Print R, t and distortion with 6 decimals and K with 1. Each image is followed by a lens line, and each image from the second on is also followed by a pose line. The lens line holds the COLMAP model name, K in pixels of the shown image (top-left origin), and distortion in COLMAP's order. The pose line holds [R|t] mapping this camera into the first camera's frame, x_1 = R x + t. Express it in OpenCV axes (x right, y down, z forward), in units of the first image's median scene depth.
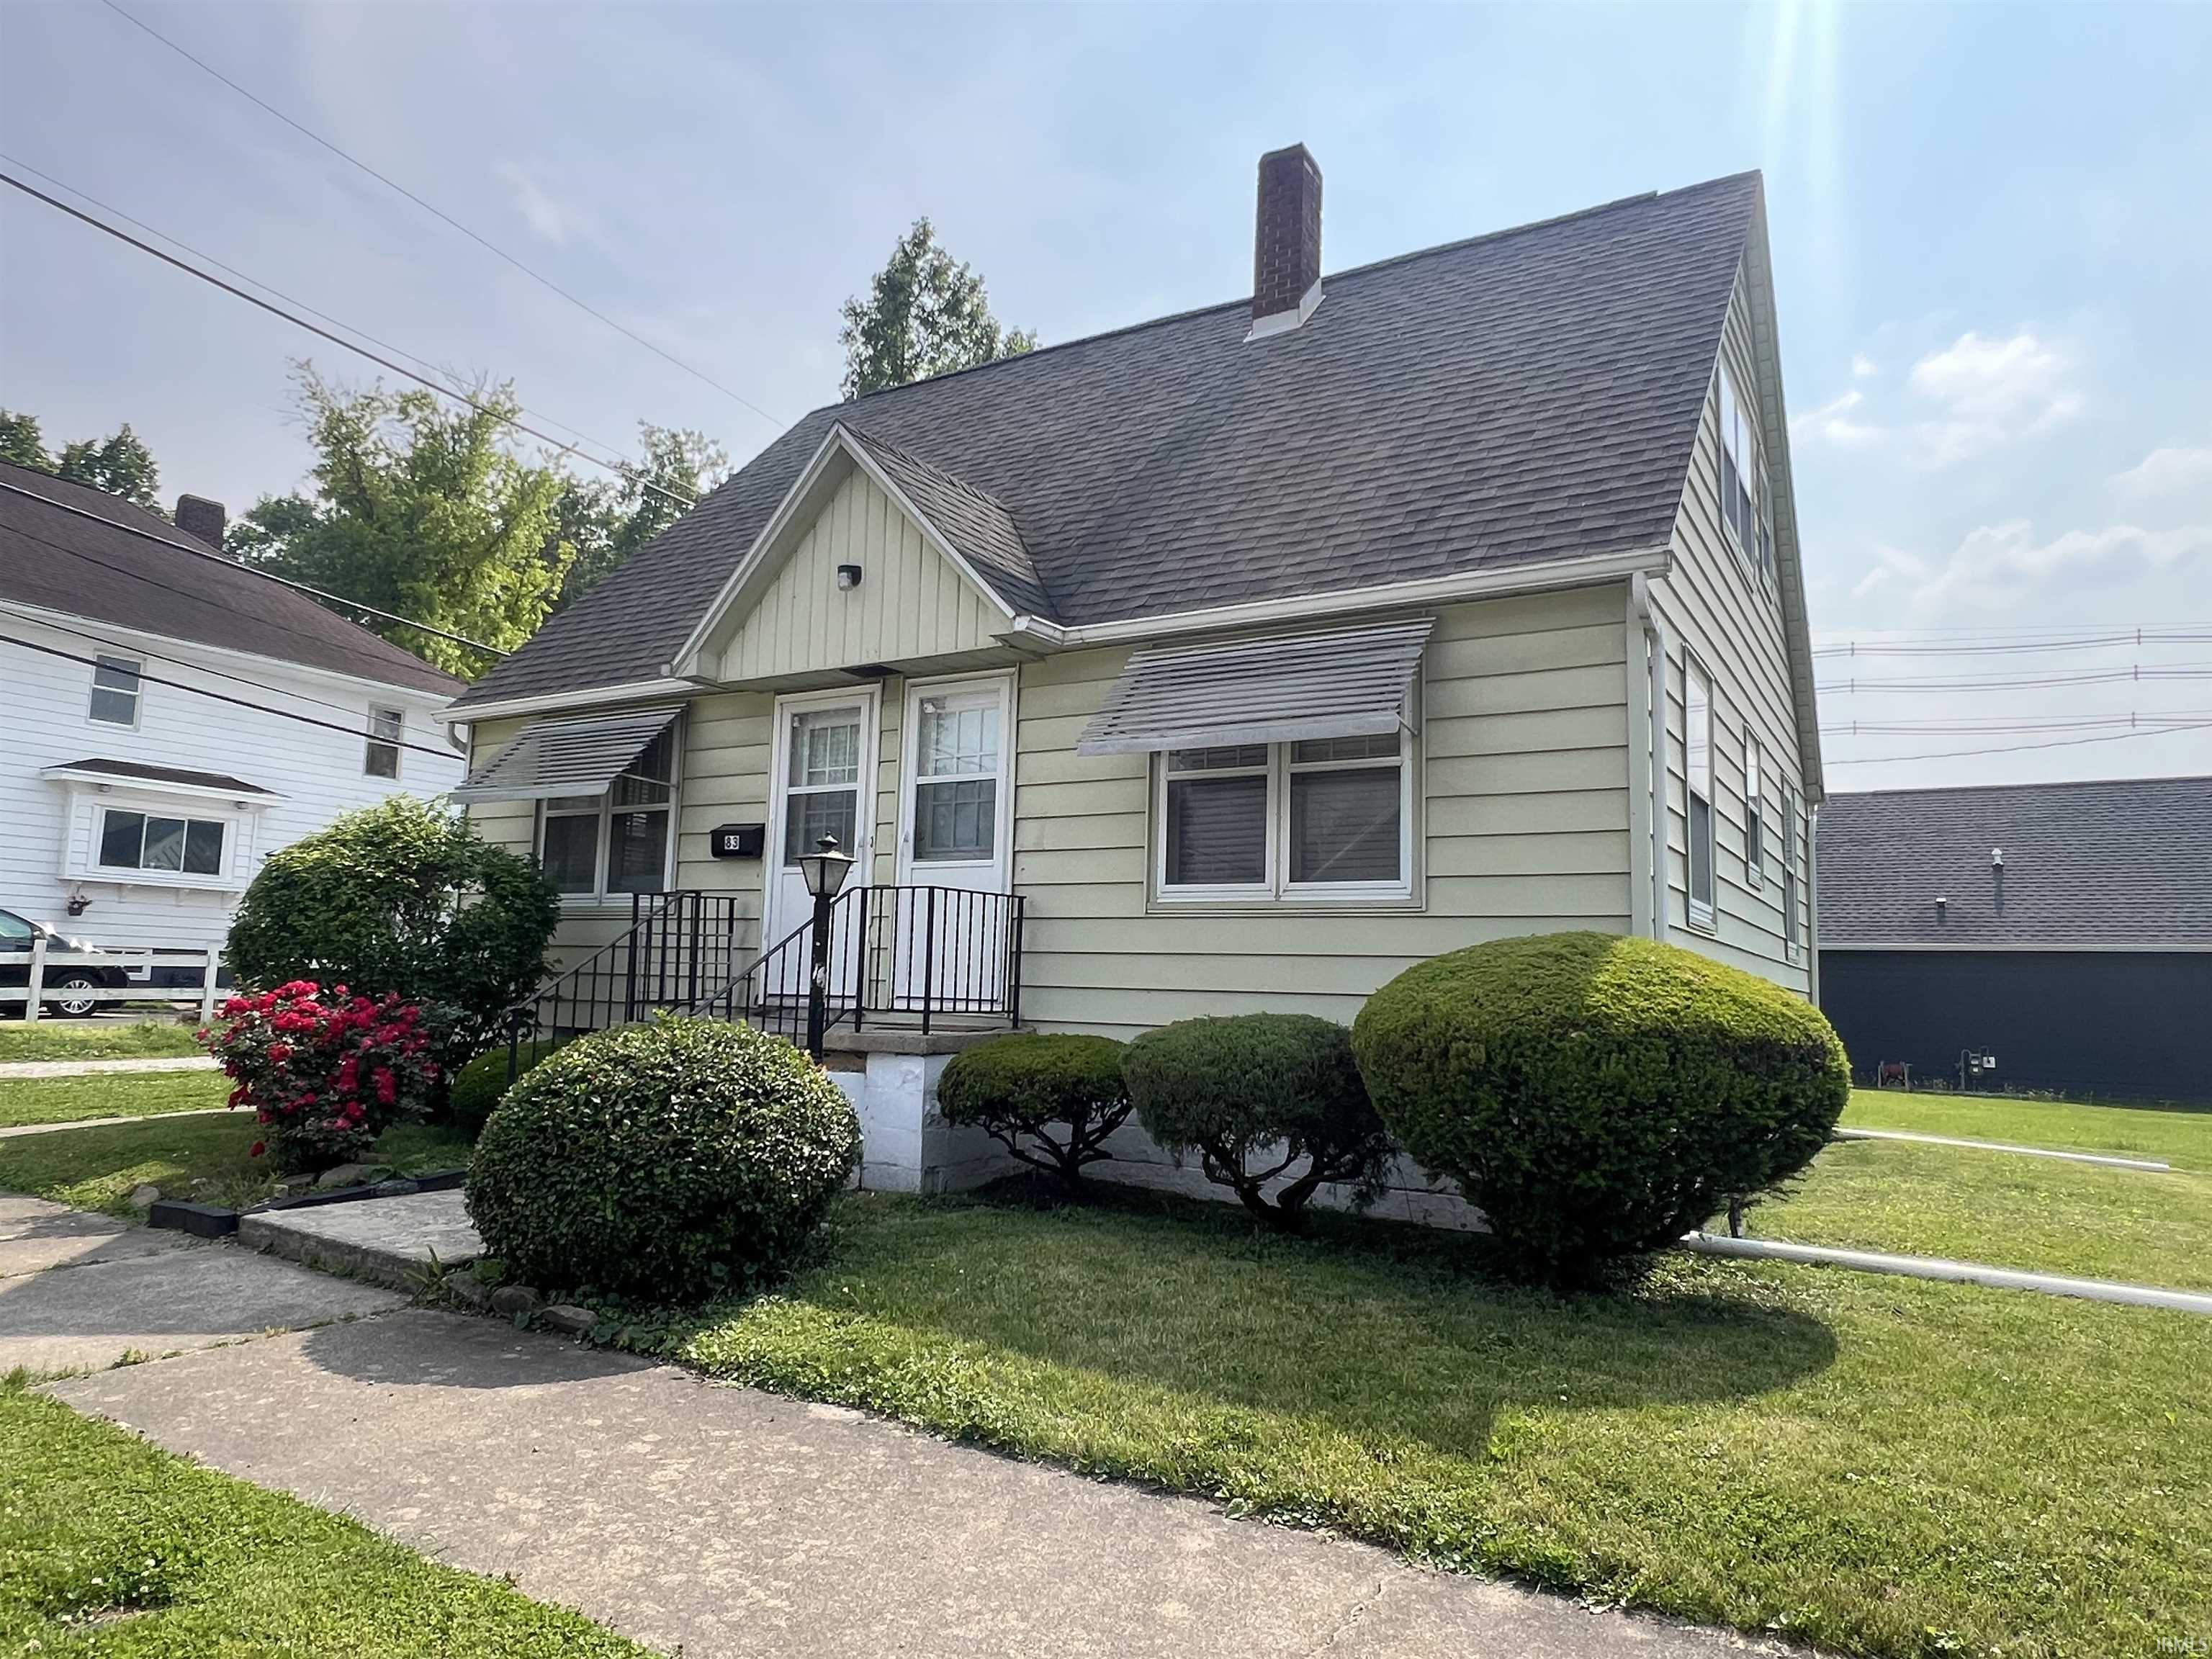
lens RADIAL K [[1408.0, 0, 1090.8], [0, 1408.0, 827.8], [0, 0, 1]] dist [-0.010487, 0.003722]
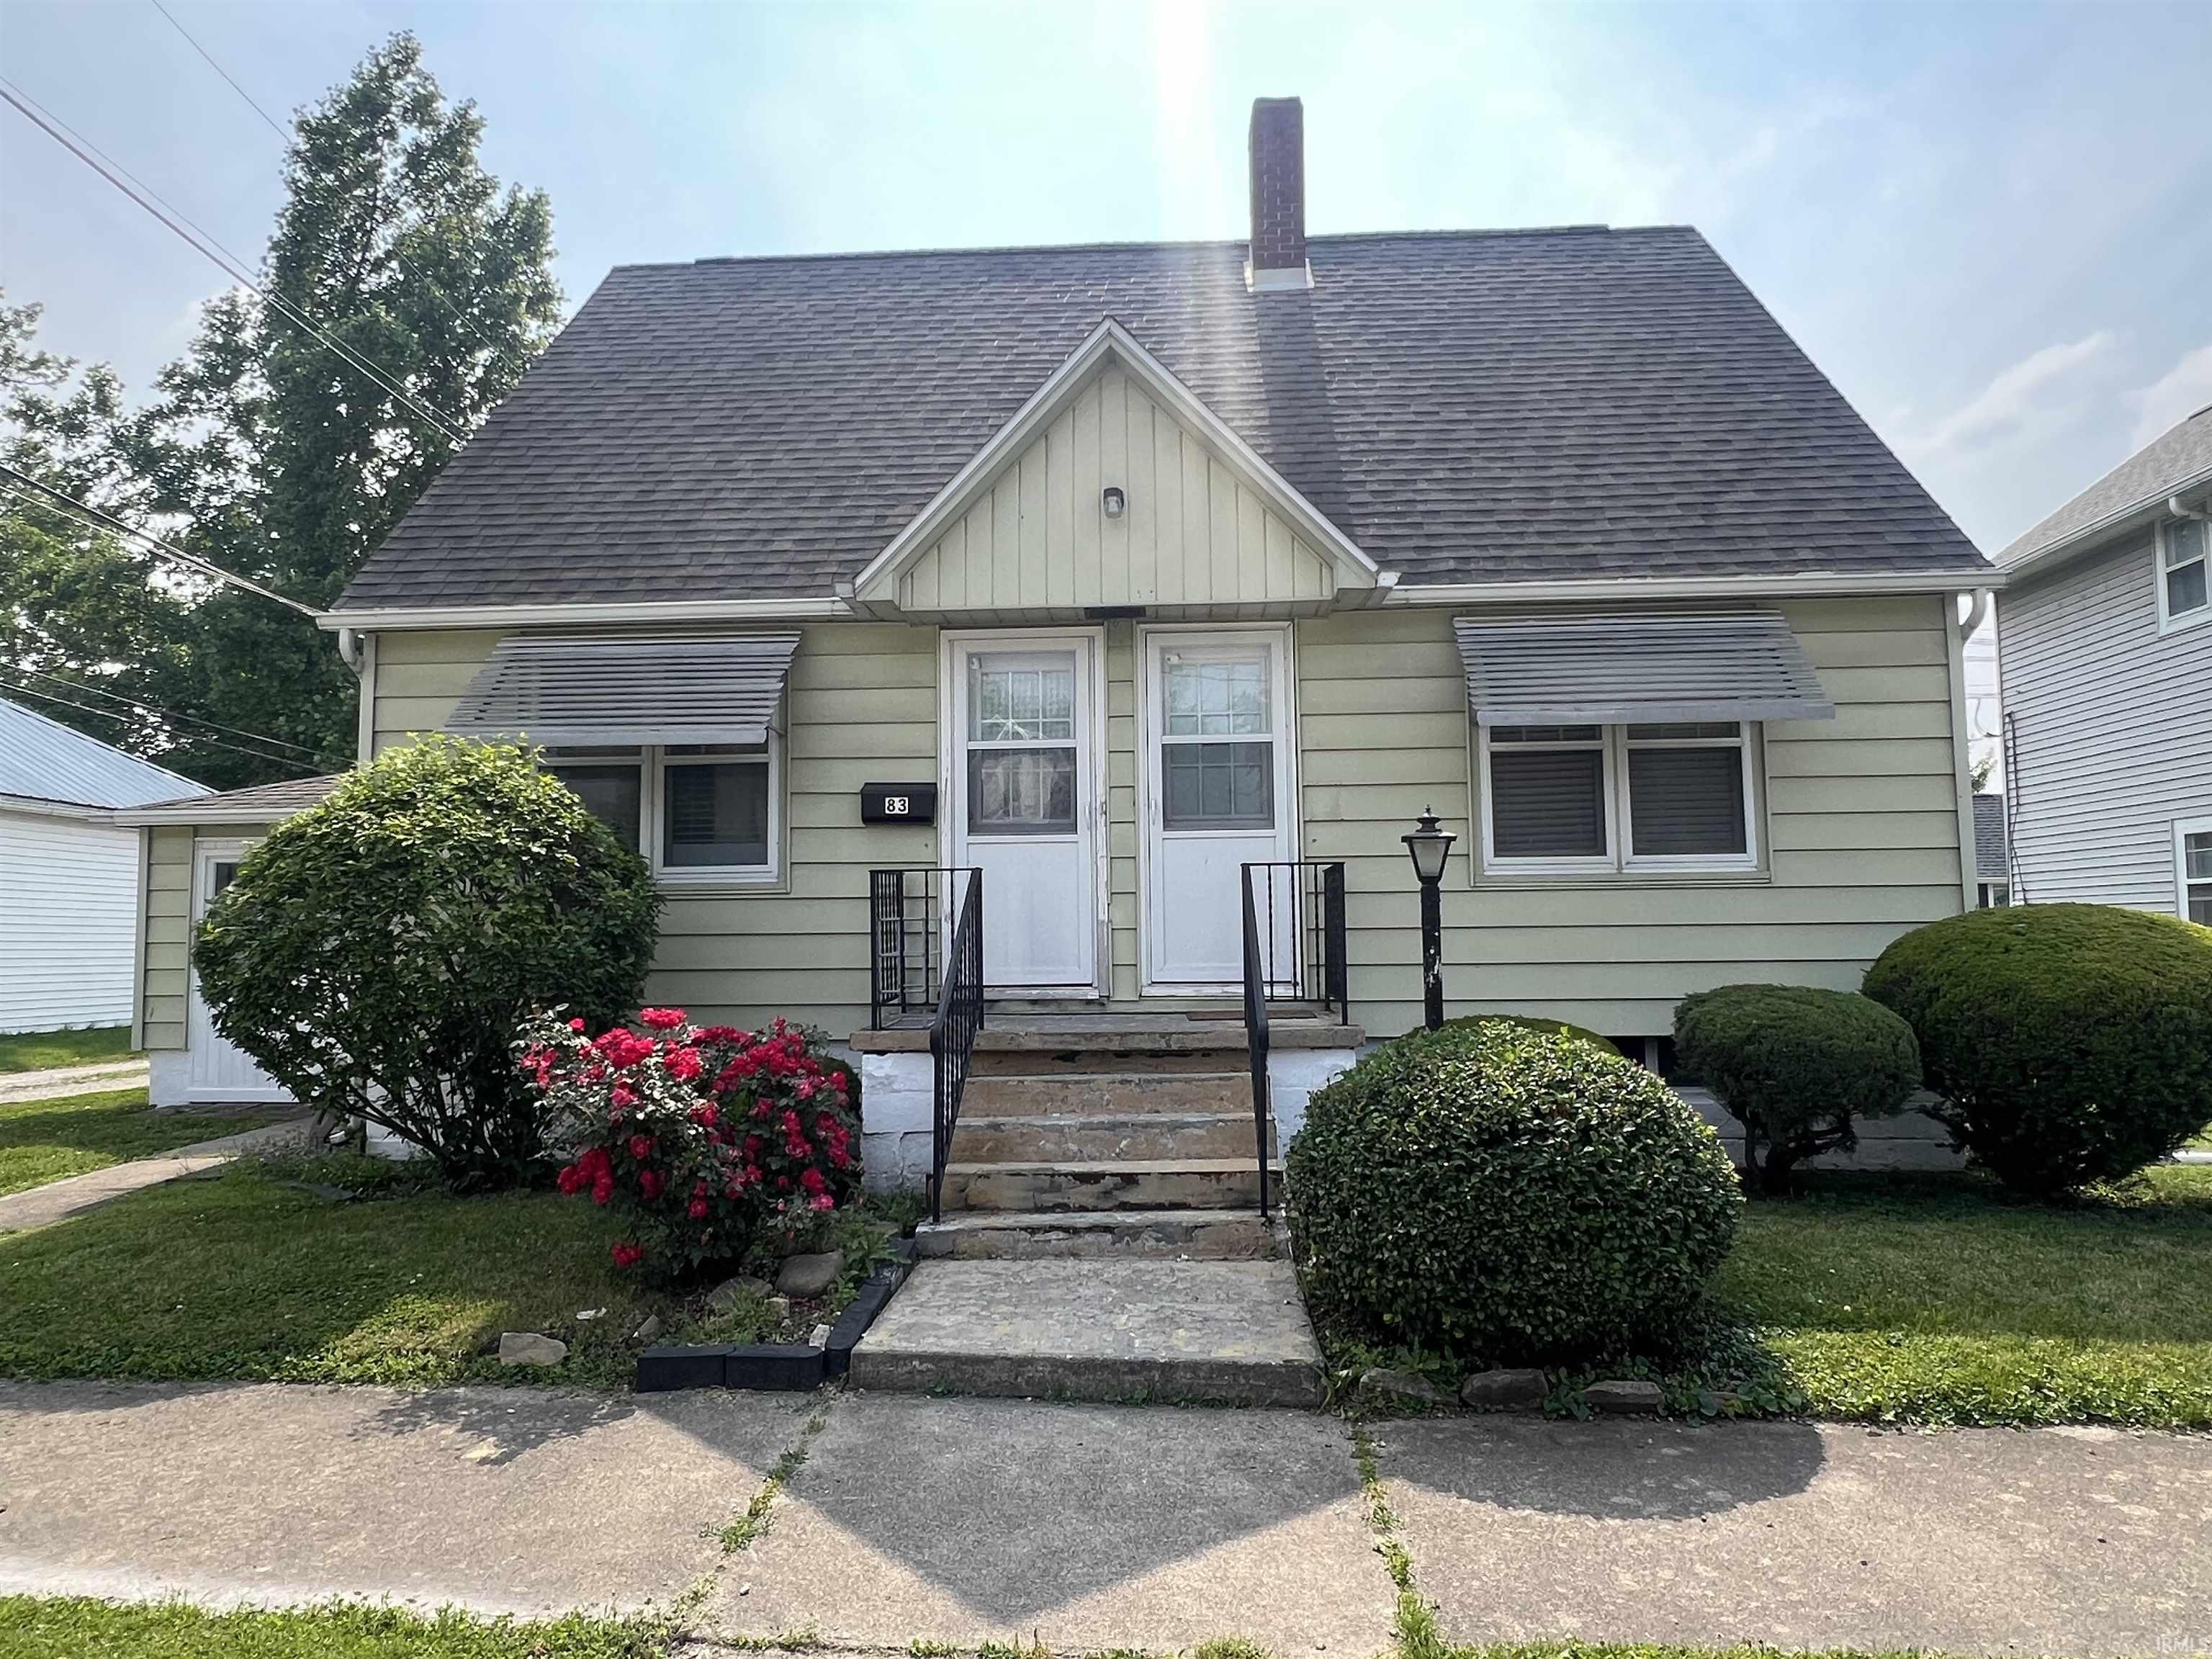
lens RADIAL K [[1408.0, 0, 1090.8], [0, 1408.0, 831.2], [0, 0, 1]] dist [-0.010487, 0.003722]
pose [[0.880738, -0.000583, 0.473603, -0.597085], [-0.019879, 0.999072, 0.038198, -0.009047], [-0.473186, -0.043057, 0.879910, 0.239357]]
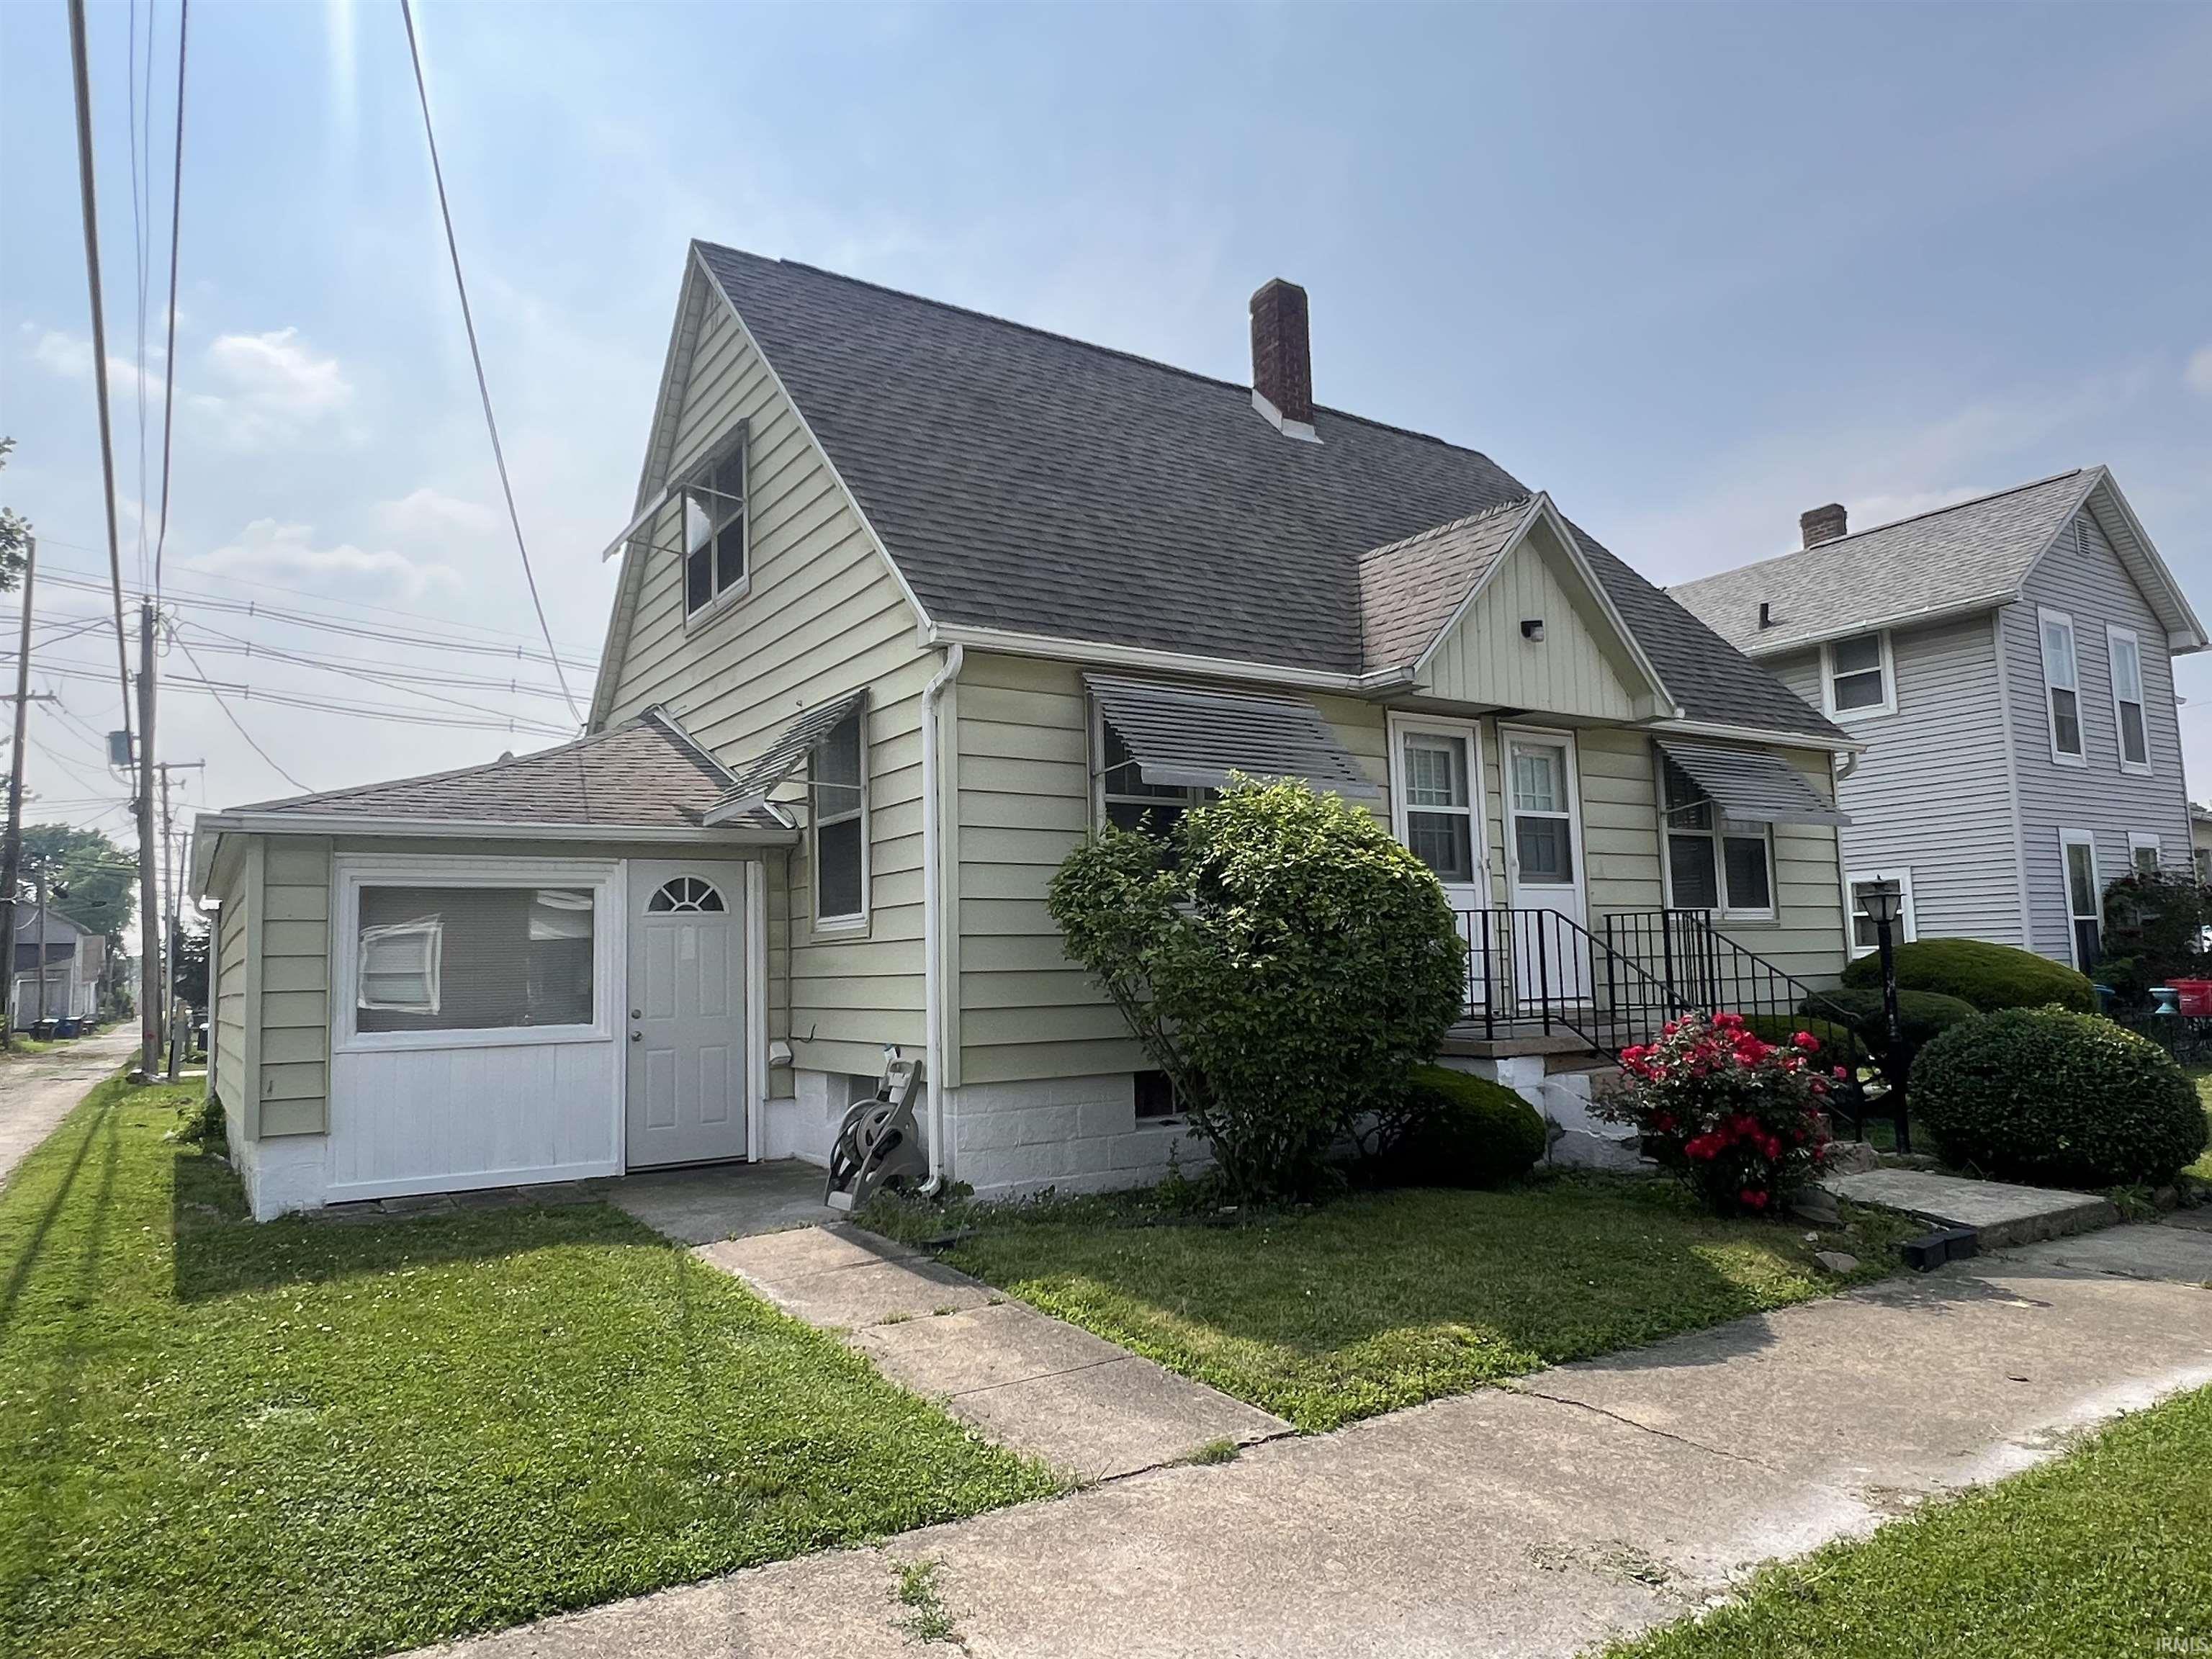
lens RADIAL K [[1408.0, 0, 1106.4], [0, 1408.0, 832.7], [0, 0, 1]] dist [-0.010487, 0.003722]
pose [[0.421591, 0.053478, 0.905208, -1.334373], [-0.065749, 0.997435, -0.028305, 0.038140], [-0.904399, -0.047583, 0.424025, 0.829099]]
